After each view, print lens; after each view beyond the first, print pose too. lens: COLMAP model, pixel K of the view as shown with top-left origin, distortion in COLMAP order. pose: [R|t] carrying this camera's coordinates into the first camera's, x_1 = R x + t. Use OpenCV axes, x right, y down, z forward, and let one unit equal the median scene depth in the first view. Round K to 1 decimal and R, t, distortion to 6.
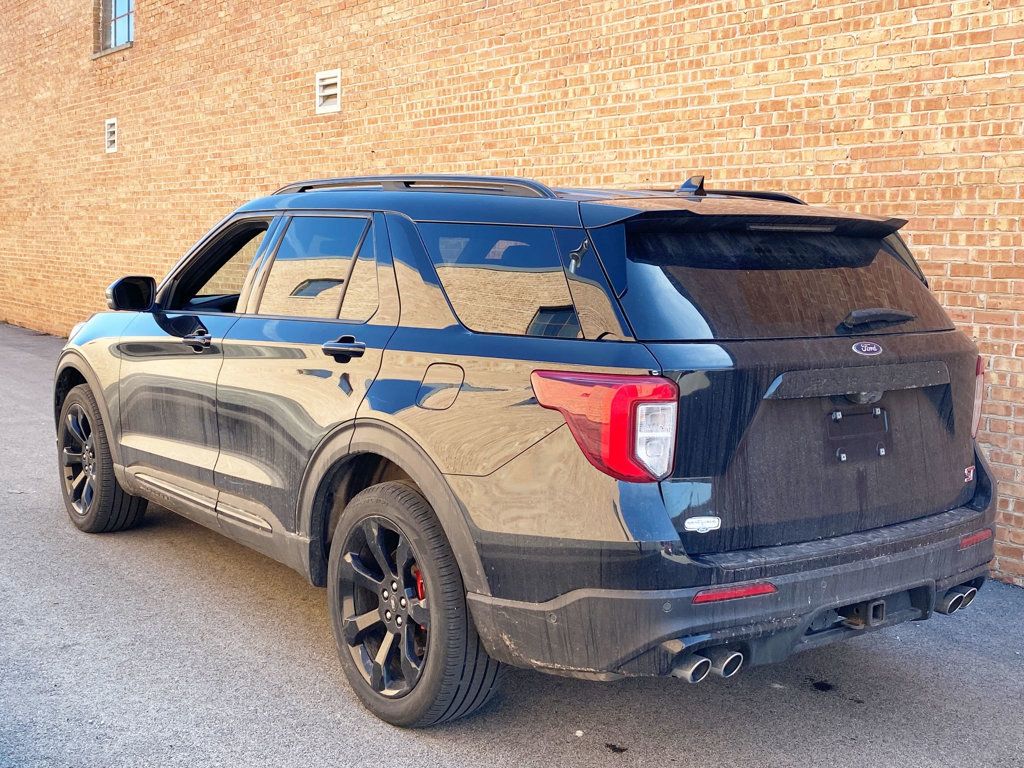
lens RADIAL K [[1217.6, 0, 514.9], [0, 1217.6, 391.8], [0, 0, 1]] dist [0.039540, 0.000000]
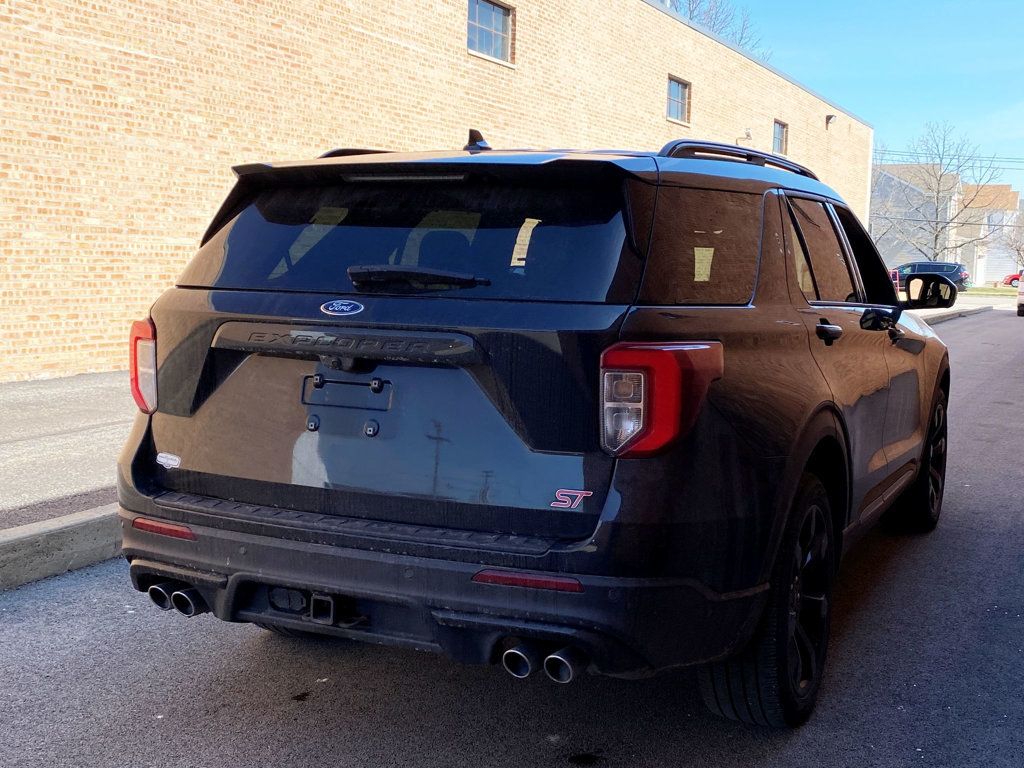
lens RADIAL K [[1217.6, 0, 515.8], [0, 1217.6, 388.1], [0, 0, 1]] dist [0.039540, 0.000000]
pose [[0.424709, 0.071541, -0.902499, 1.189179], [-0.110024, 0.993563, 0.026984, -0.016388], [0.898620, 0.087836, 0.429846, 0.772065]]
